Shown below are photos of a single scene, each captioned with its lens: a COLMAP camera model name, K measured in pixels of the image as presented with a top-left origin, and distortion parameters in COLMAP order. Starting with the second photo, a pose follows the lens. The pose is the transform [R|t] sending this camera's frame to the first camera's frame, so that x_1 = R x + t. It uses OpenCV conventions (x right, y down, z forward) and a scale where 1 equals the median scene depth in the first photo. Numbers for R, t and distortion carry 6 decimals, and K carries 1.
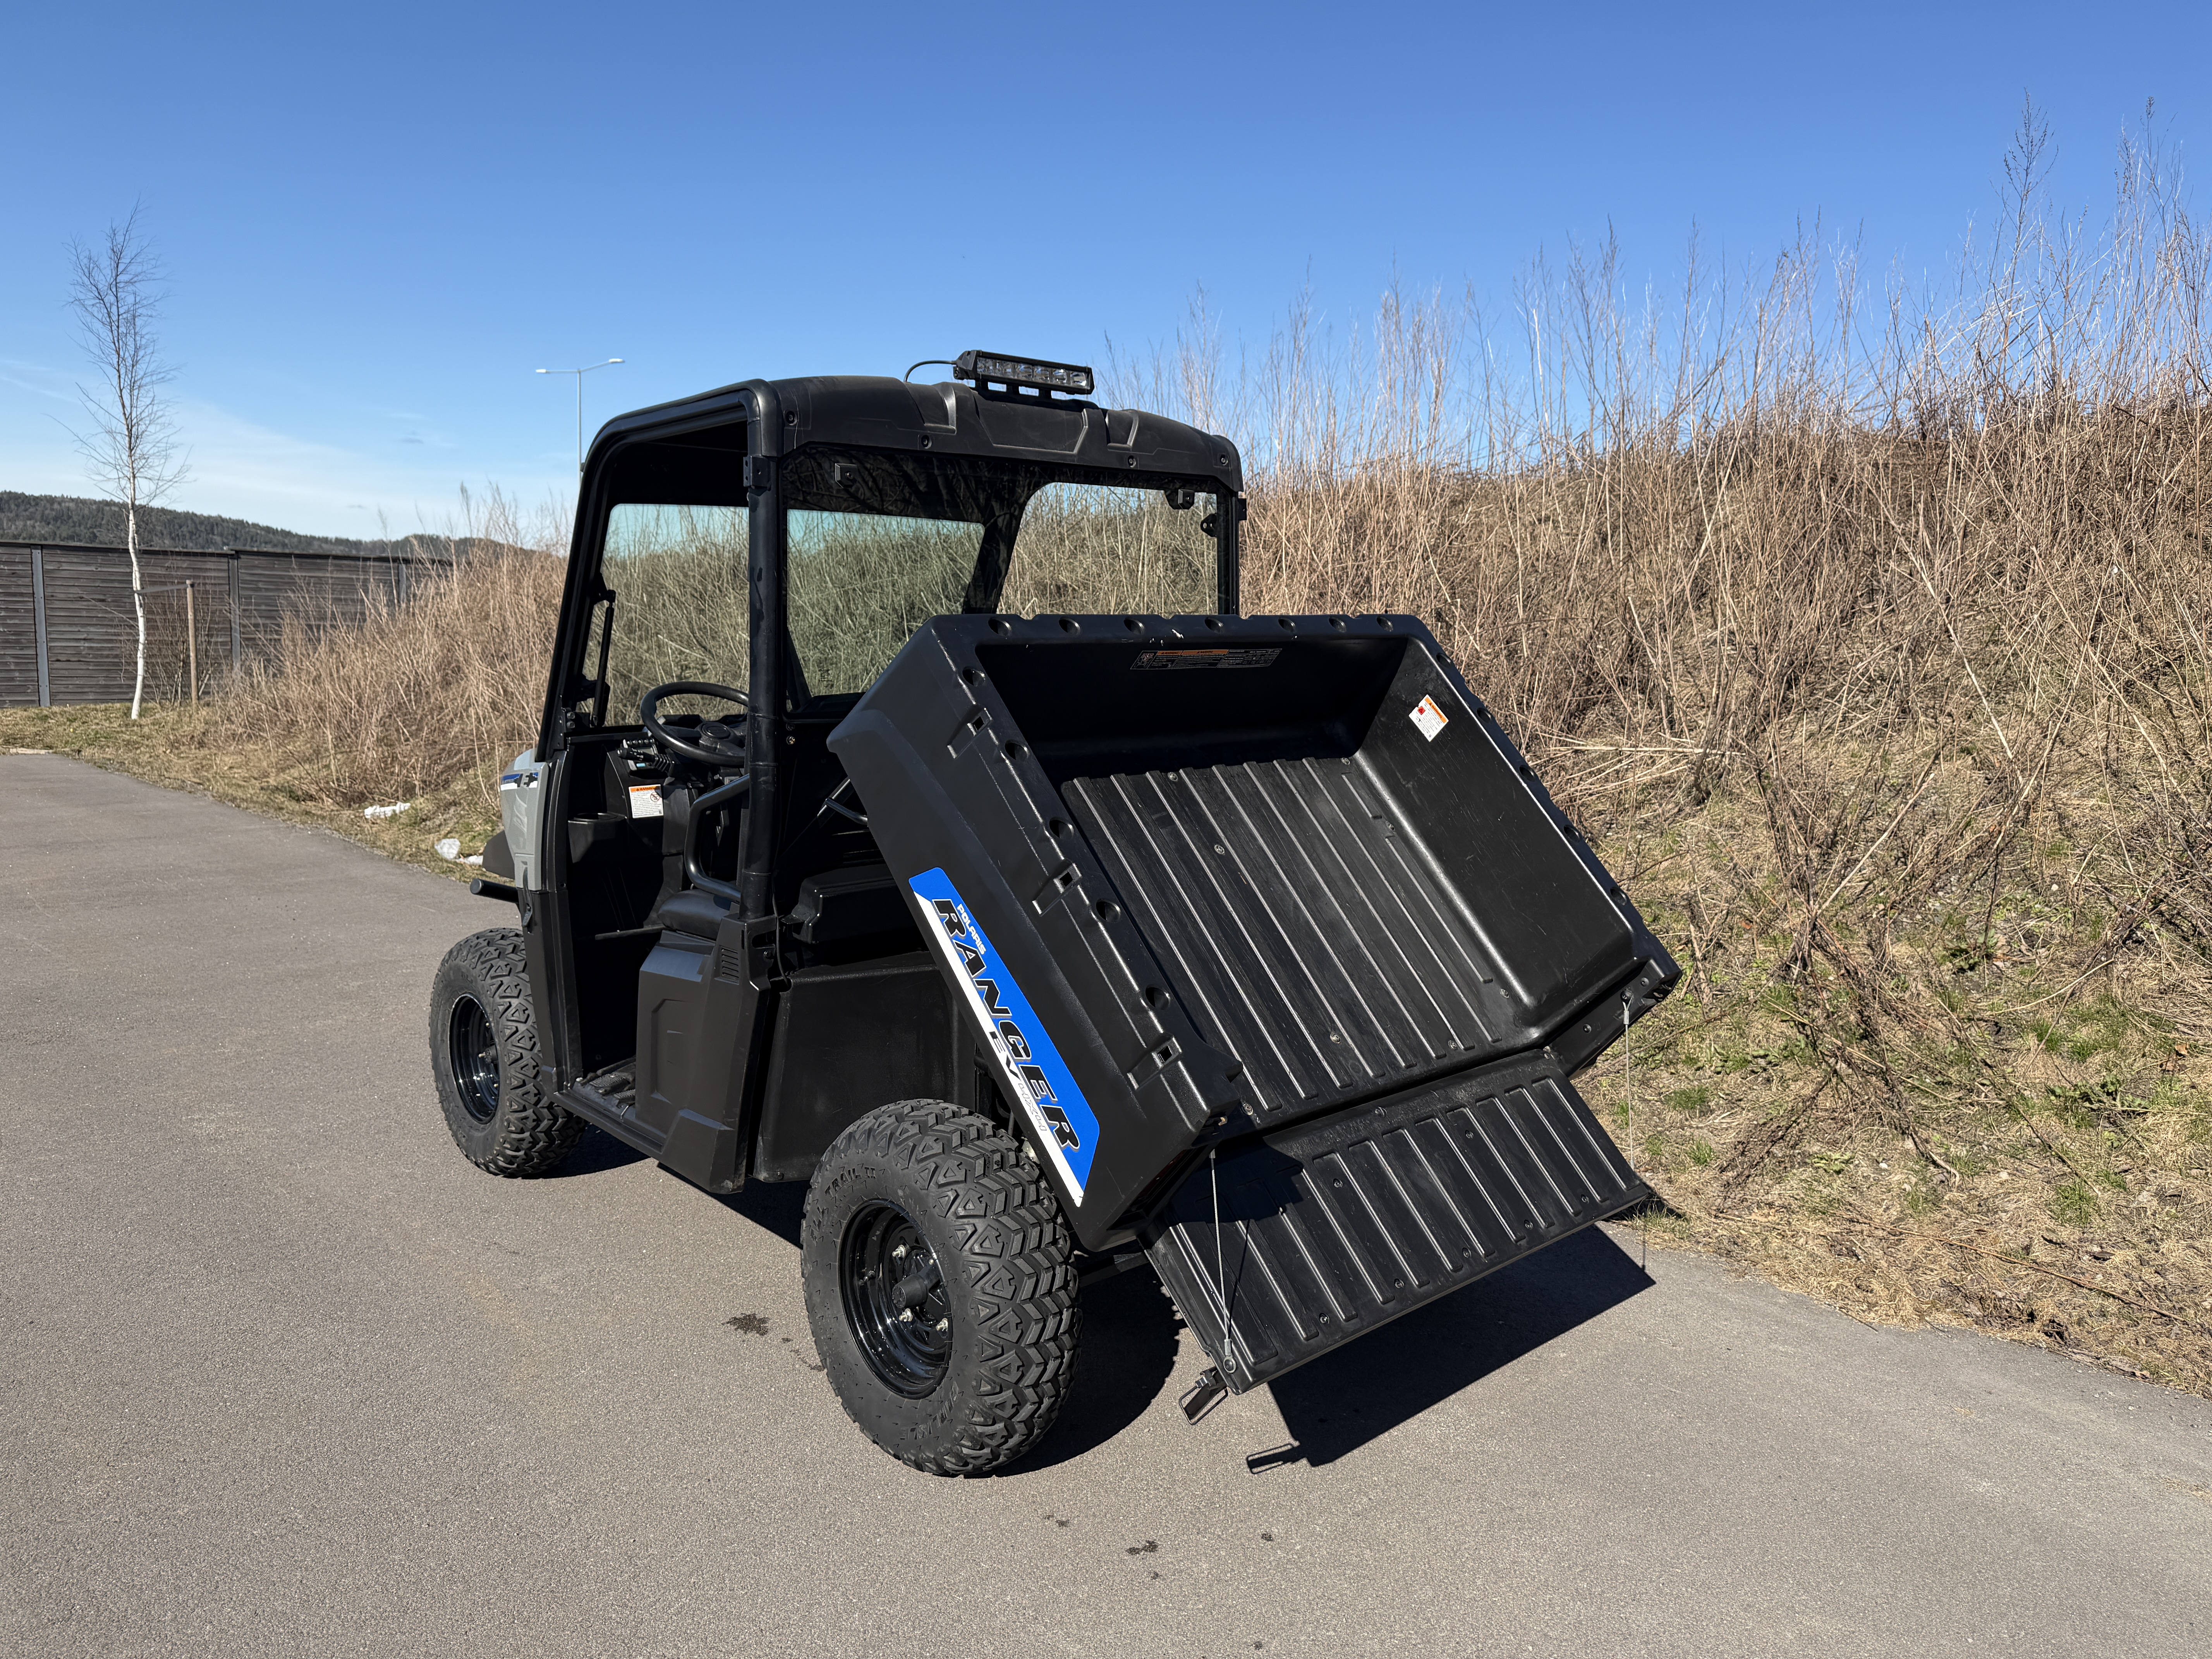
lens RADIAL K [[1537.0, 0, 1106.0], [0, 1537.0, 829.5], [0, 0, 1]] dist [0.037840, -0.000837]
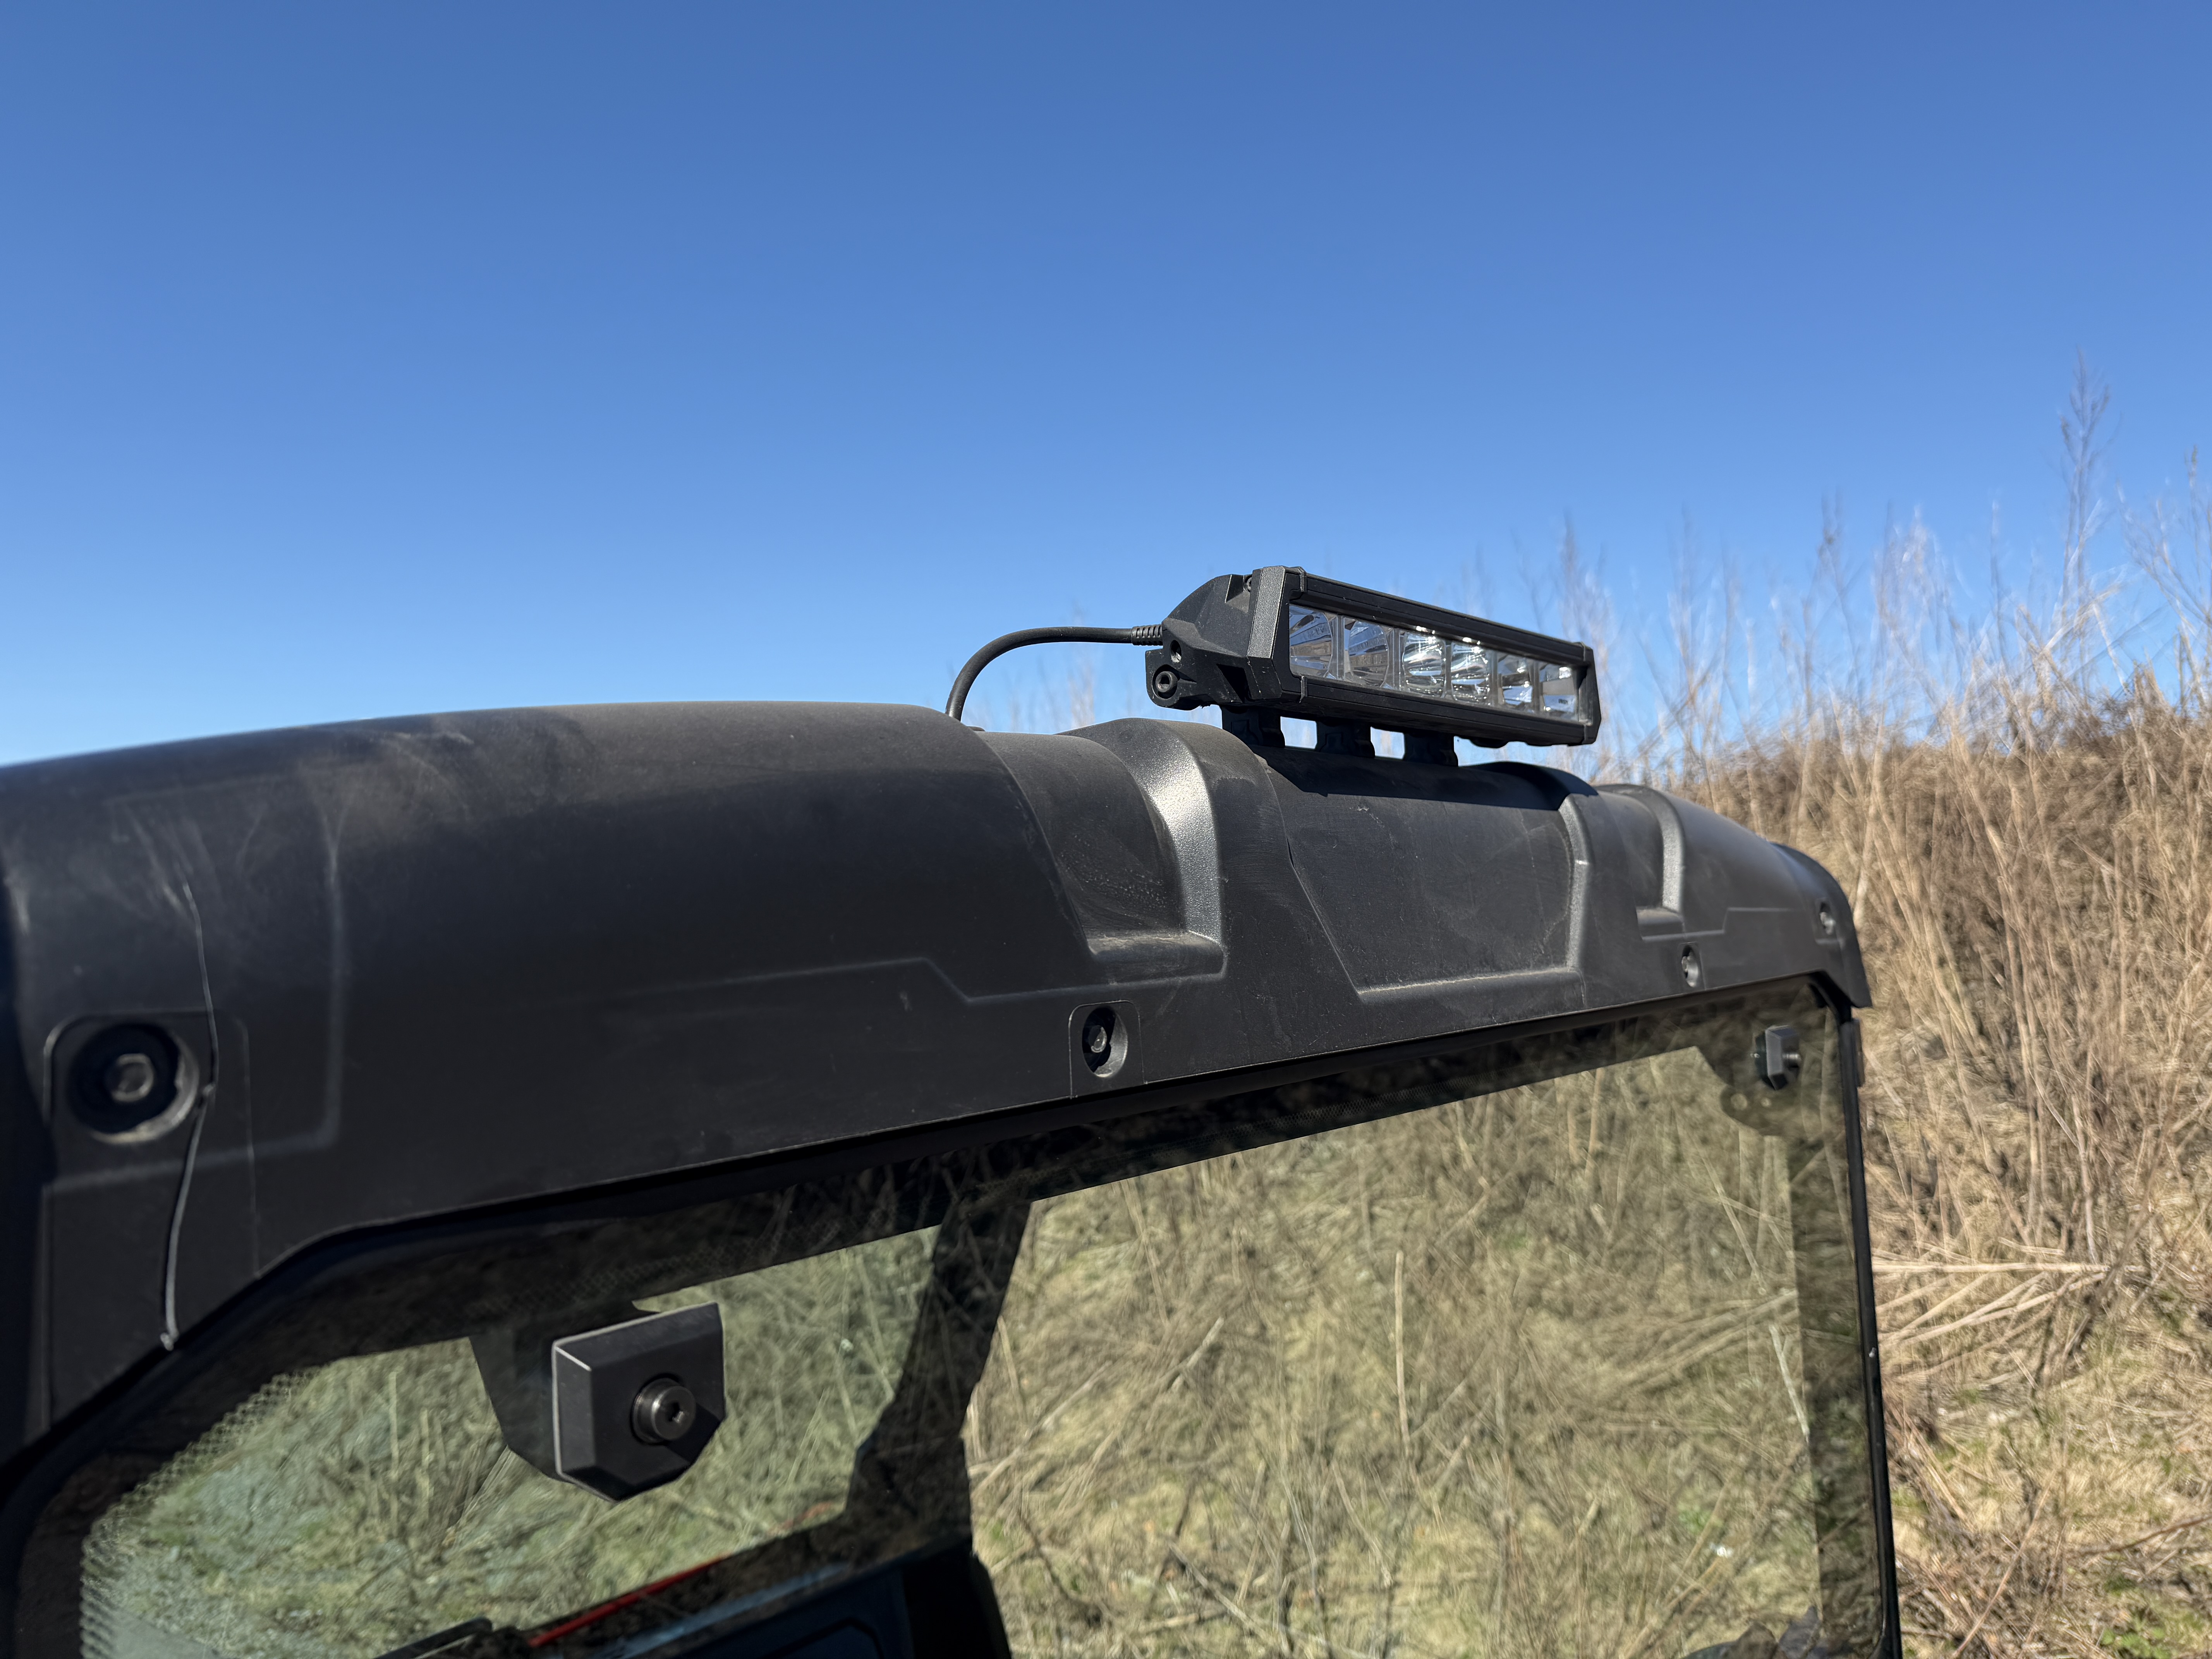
lens RADIAL K [[1531.2, 0, 1114.3], [0, 1531.2, 821.7], [0, 0, 1]] dist [0.084487, -0.115721]
pose [[0.992003, -0.046747, 0.117242, -0.130911], [0.070269, 0.976165, -0.205339, -0.231260], [-0.104849, 0.211935, 0.971643, 0.791162]]
